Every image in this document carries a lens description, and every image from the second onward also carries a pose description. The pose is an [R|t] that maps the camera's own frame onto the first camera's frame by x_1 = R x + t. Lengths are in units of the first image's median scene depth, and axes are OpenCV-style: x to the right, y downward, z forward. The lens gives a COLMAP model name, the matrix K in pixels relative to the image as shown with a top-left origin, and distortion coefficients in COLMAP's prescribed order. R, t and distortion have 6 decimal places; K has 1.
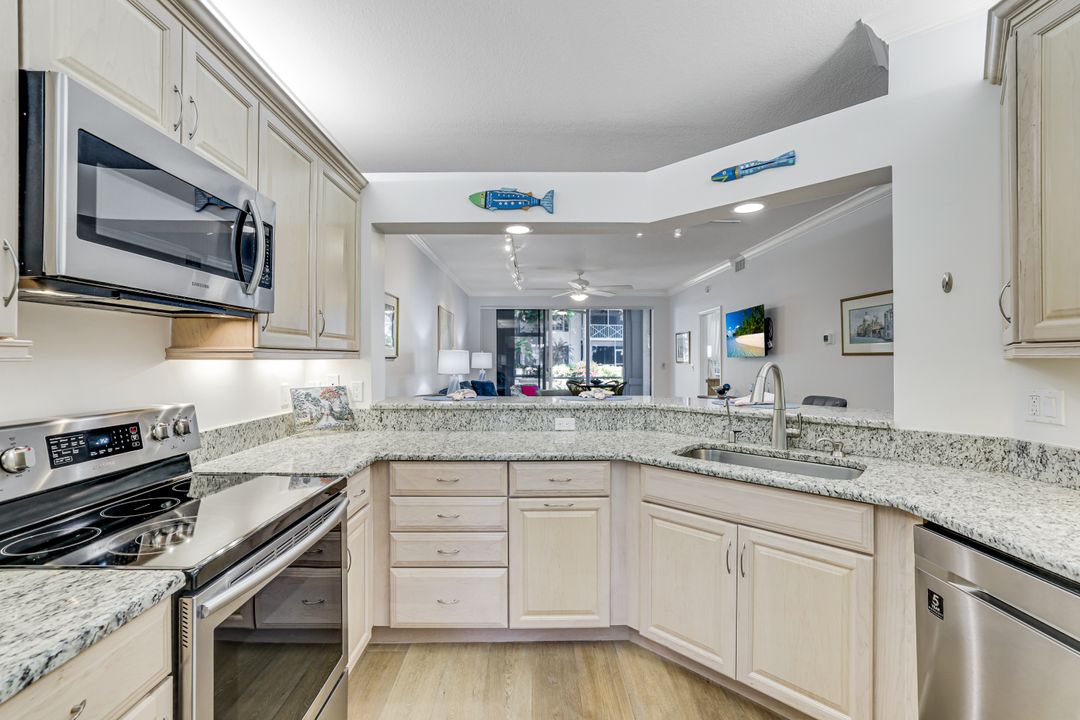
lens RADIAL K [[451.4, 0, 539.9], [0, 451.4, 357.6], [0, 0, 1]] dist [-0.012196, 0.000175]
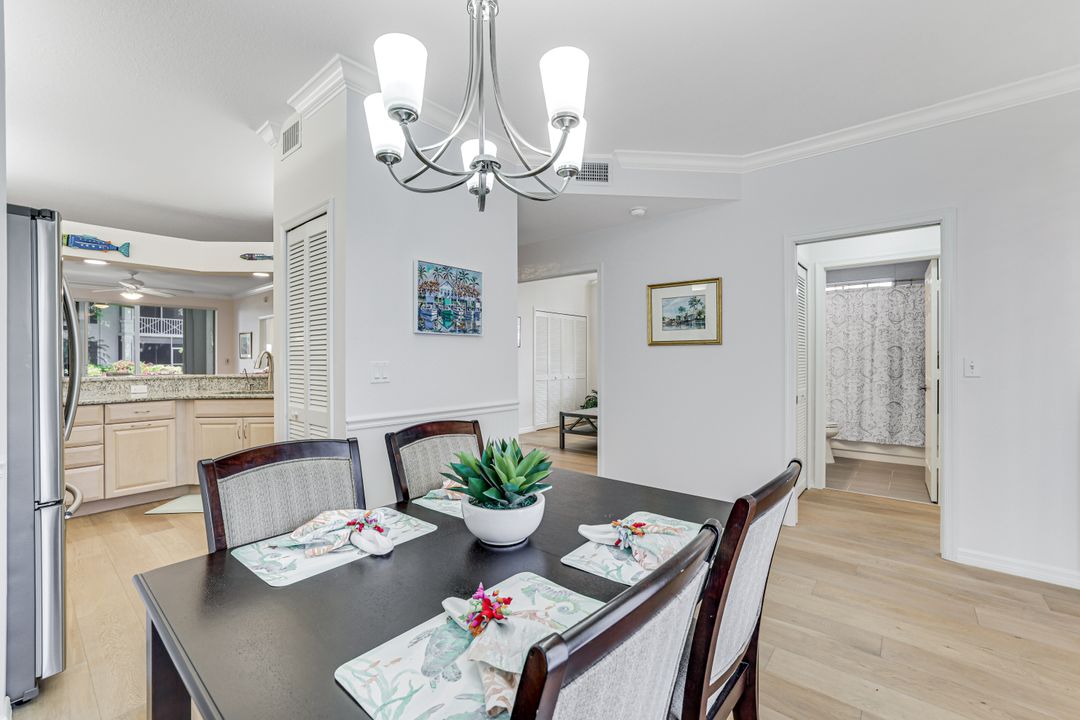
lens RADIAL K [[452.1, 0, 536.1], [0, 452.1, 360.0], [0, 0, 1]] dist [-0.007333, 0.000254]
pose [[0.661585, -0.002030, 0.749868, -0.208403], [-0.000687, 0.999994, 0.003314, 0.036024], [-0.749870, -0.002708, 0.661580, -1.122502]]
